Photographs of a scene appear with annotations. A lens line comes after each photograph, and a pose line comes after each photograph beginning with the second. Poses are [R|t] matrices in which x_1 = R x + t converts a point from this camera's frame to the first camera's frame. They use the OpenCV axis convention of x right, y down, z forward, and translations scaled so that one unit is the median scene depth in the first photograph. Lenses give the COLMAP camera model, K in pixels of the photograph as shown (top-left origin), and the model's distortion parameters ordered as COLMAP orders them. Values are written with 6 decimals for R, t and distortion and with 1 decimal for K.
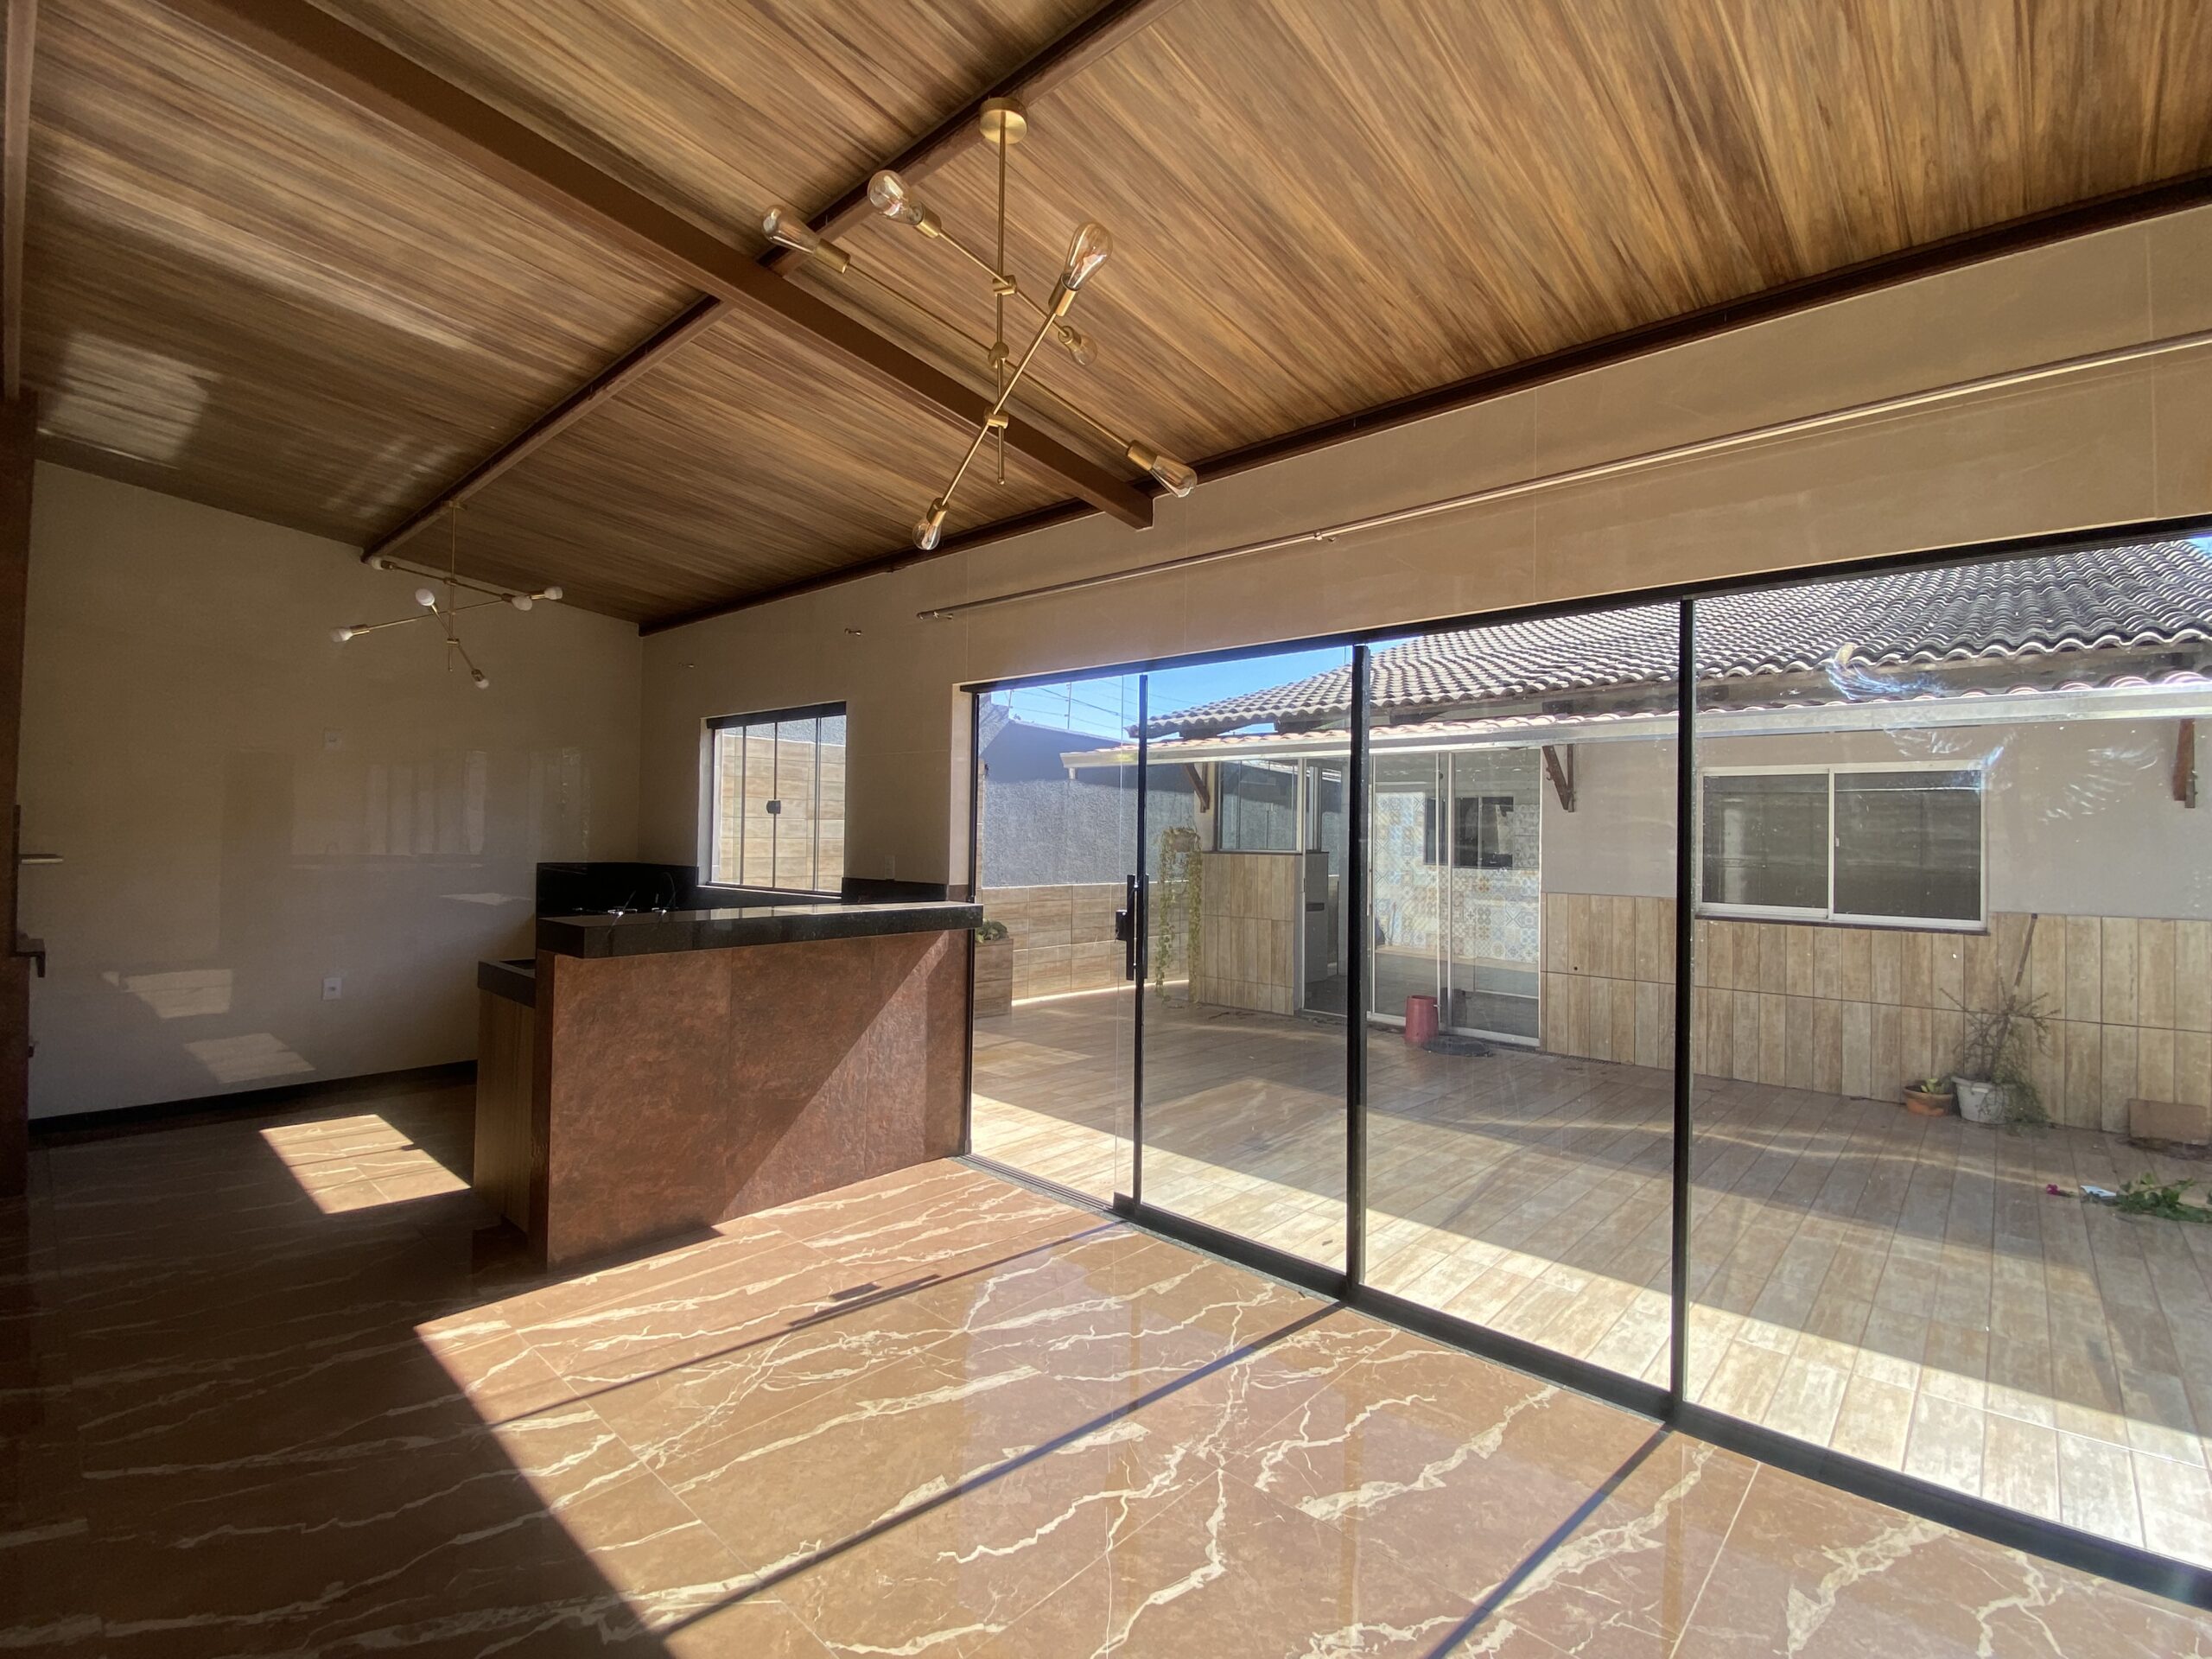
lens RADIAL K [[999.8, 0, 1106.0], [0, 999.8, 829.5], [0, 0, 1]] dist [0.011892, -0.016183]
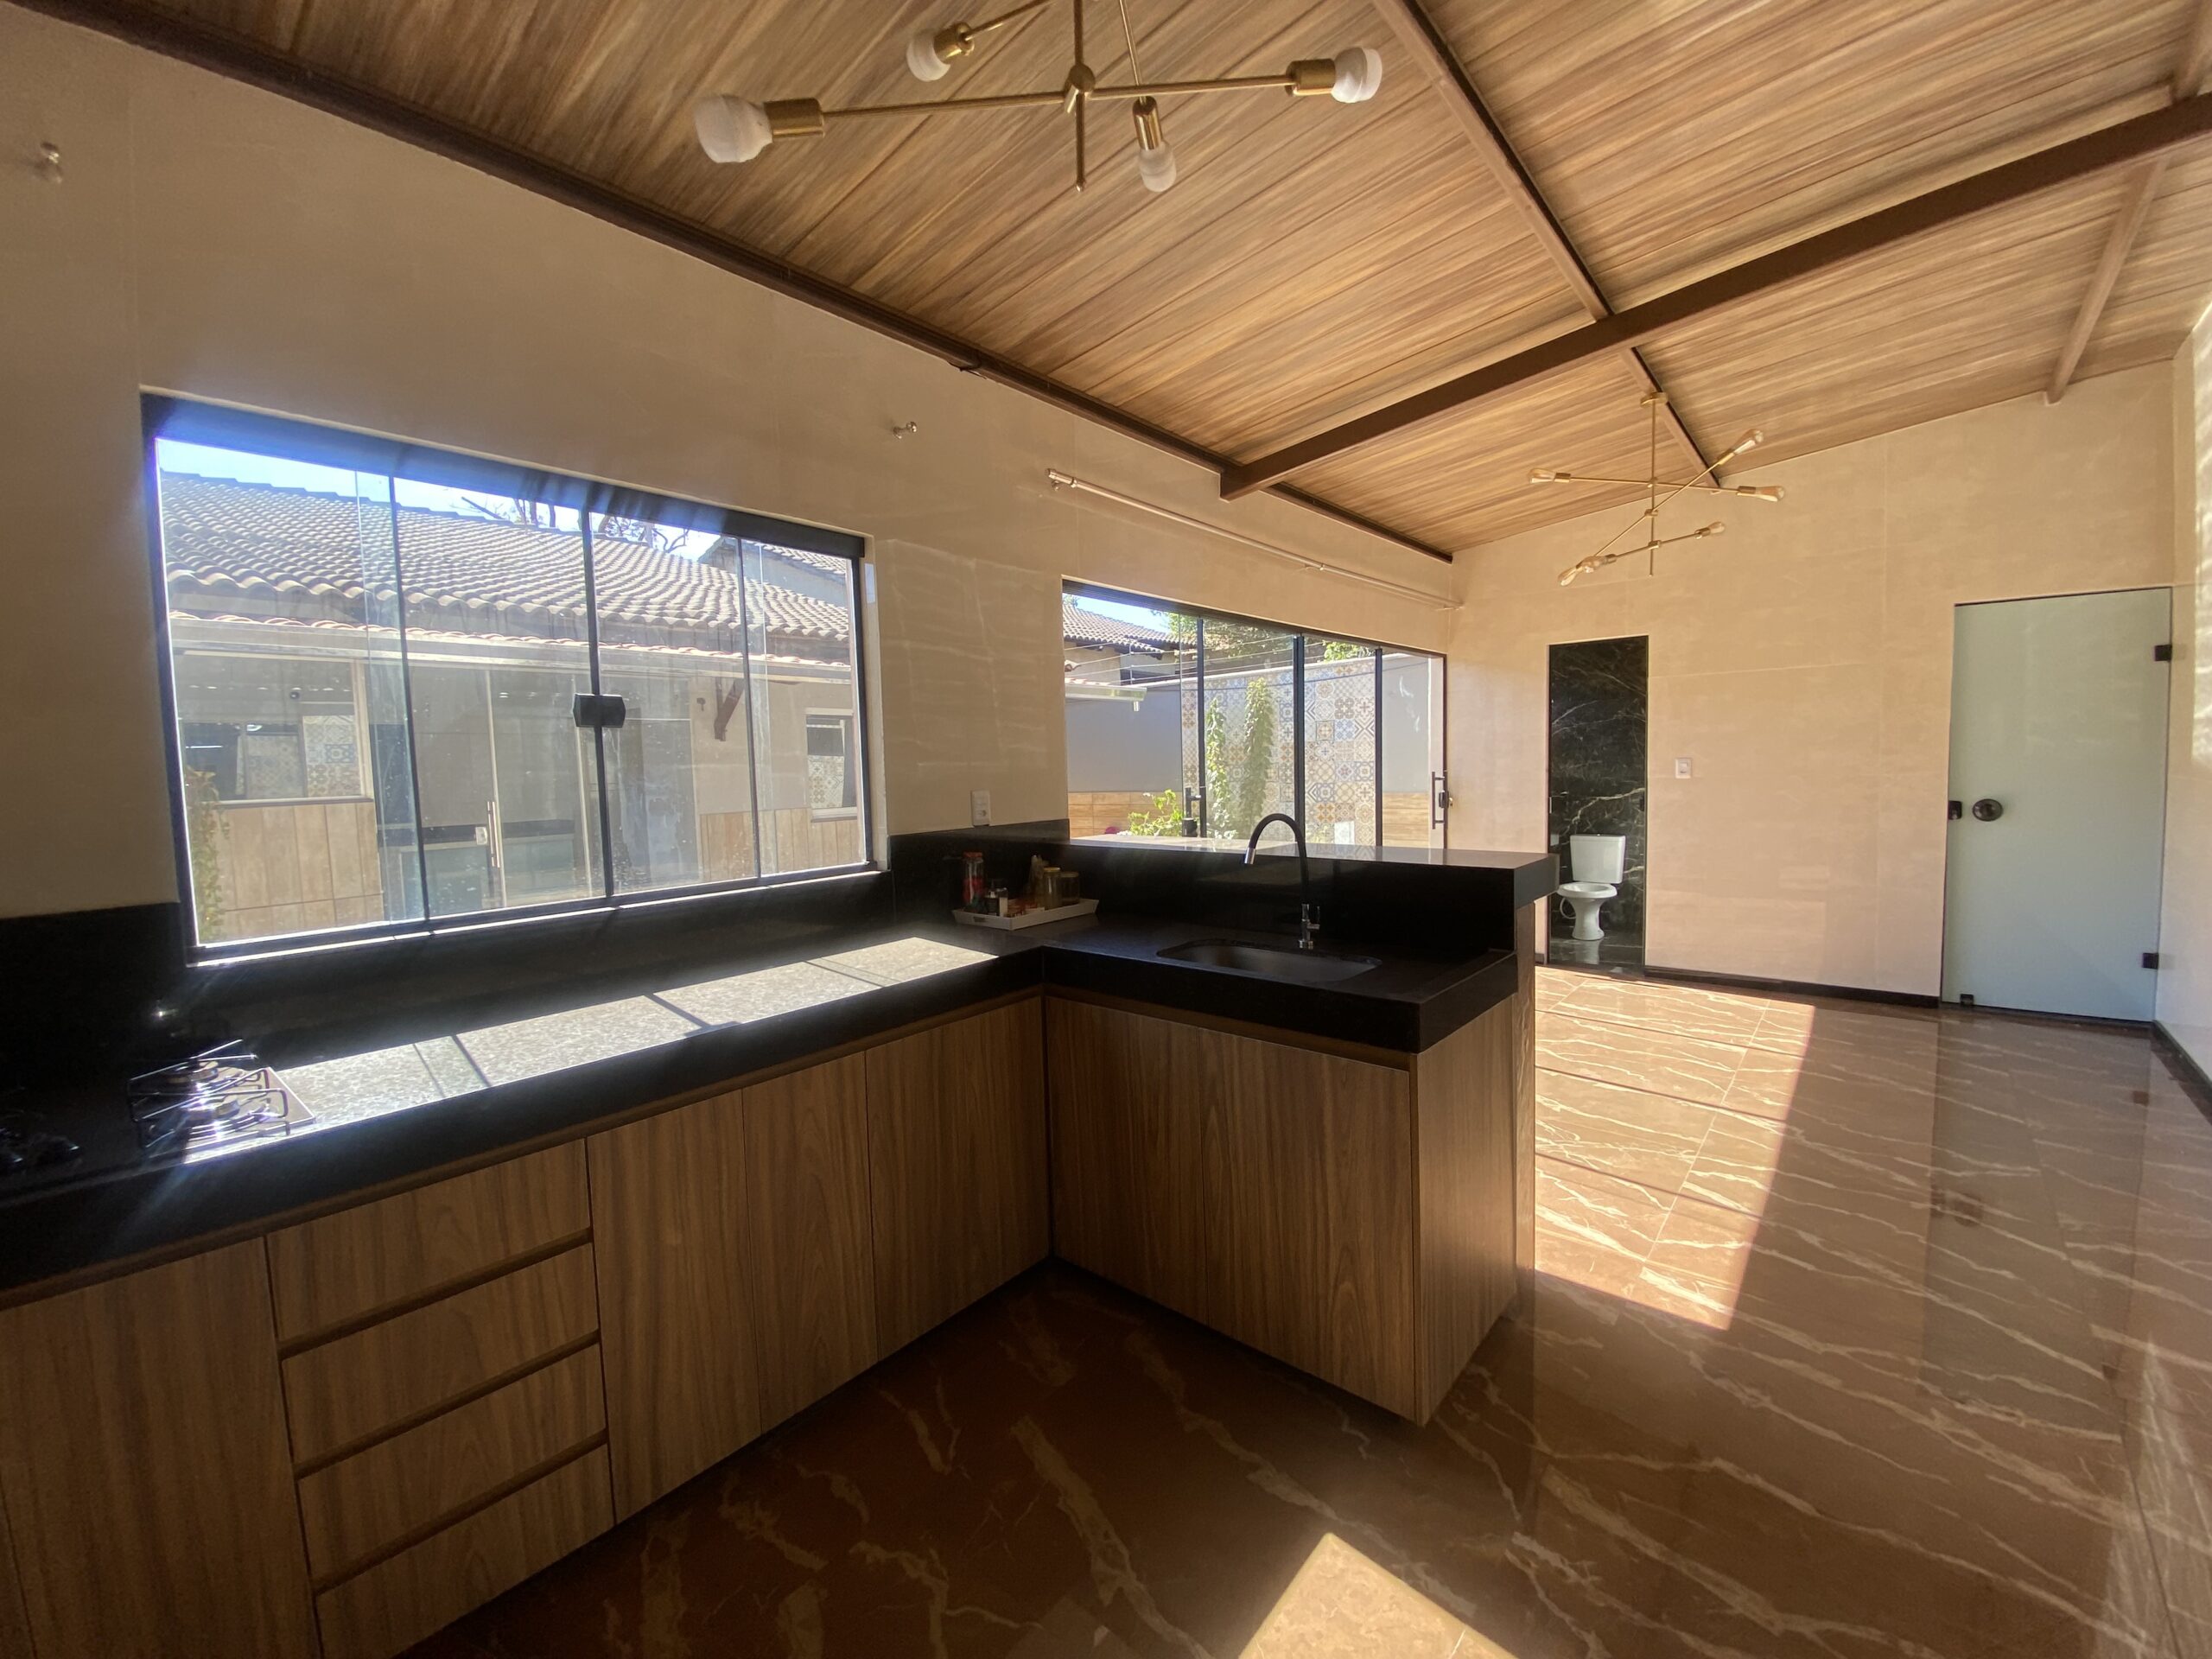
lens RADIAL K [[898.1, 0, 1074.6], [0, 898.1, 823.3], [0, 0, 1]] dist [0.000226, -0.011908]
pose [[0.001488, -0.086212, 0.996276, -1.264797], [0.022541, 0.996027, 0.086157, -0.009611], [-0.999745, 0.022329, 0.003426, 1.373857]]
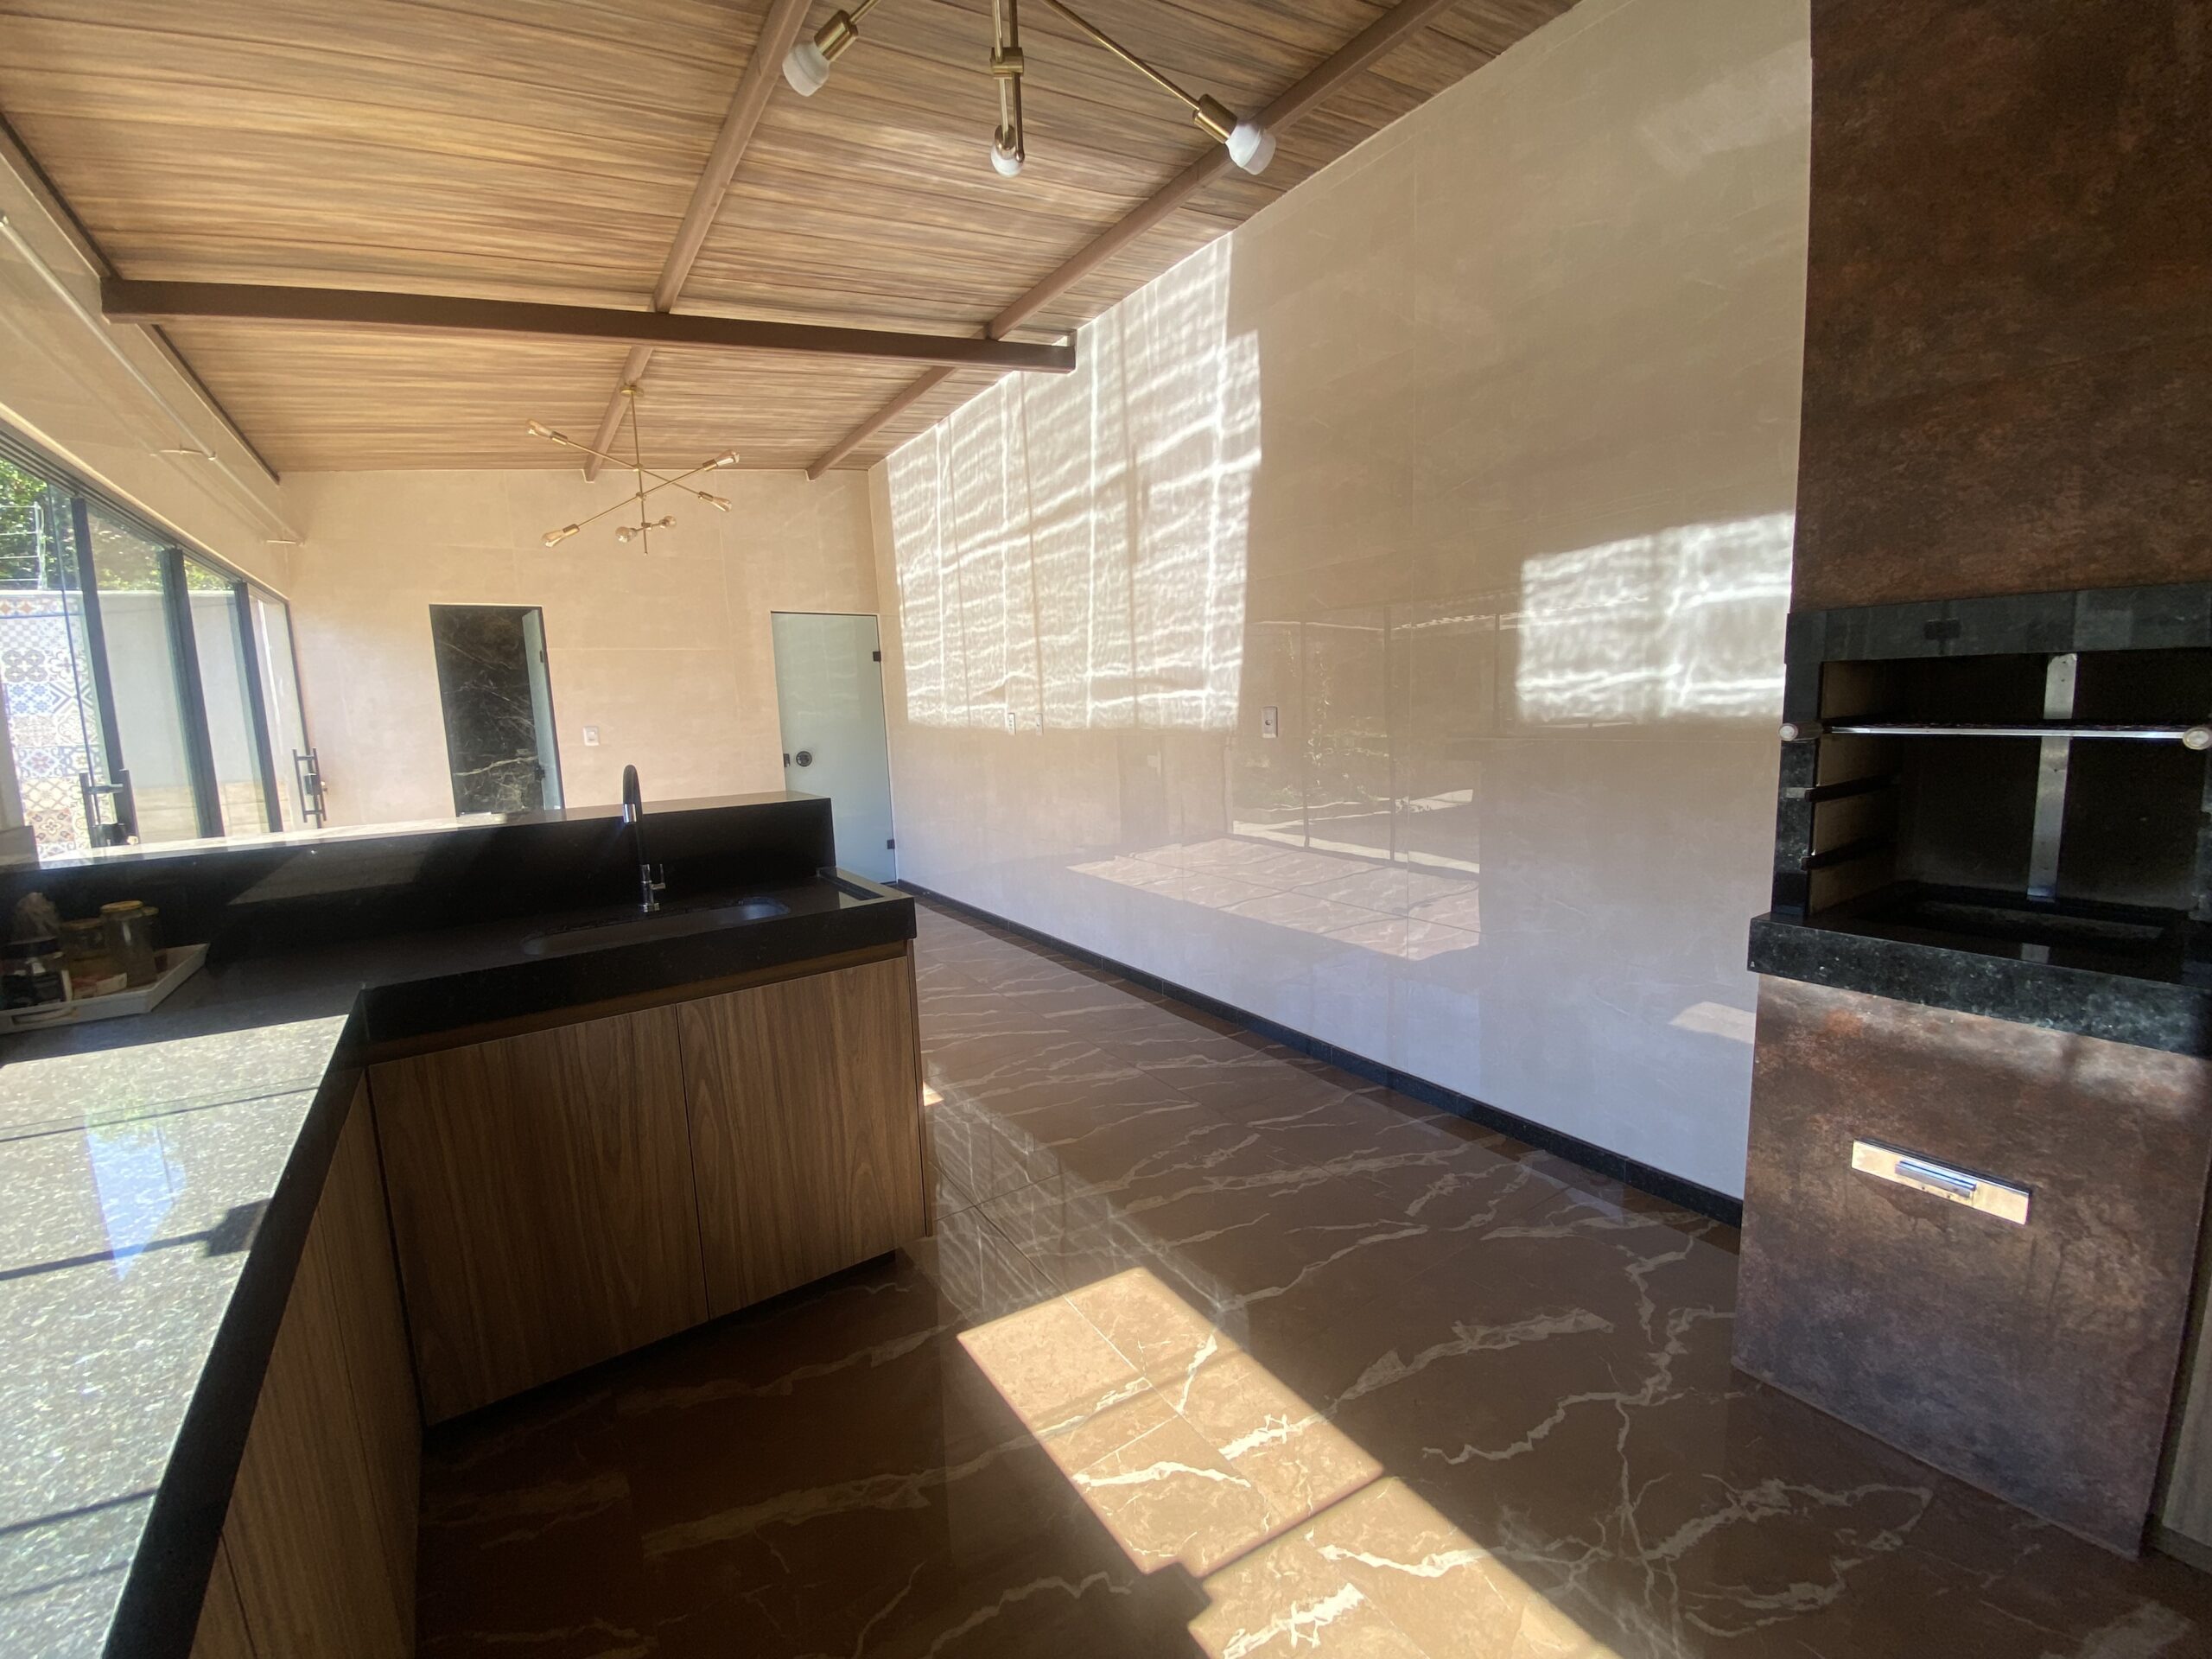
lens RADIAL K [[908.9, 0, 1106.0], [0, 908.9, 829.5], [0, 0, 1]] dist [0.030924, -0.024787]
pose [[-0.969430, -0.017819, 0.244718, -1.041570], [0.016260, 0.990502, 0.136533, 0.008364], [-0.244827, 0.136338, -0.959933, 1.778857]]
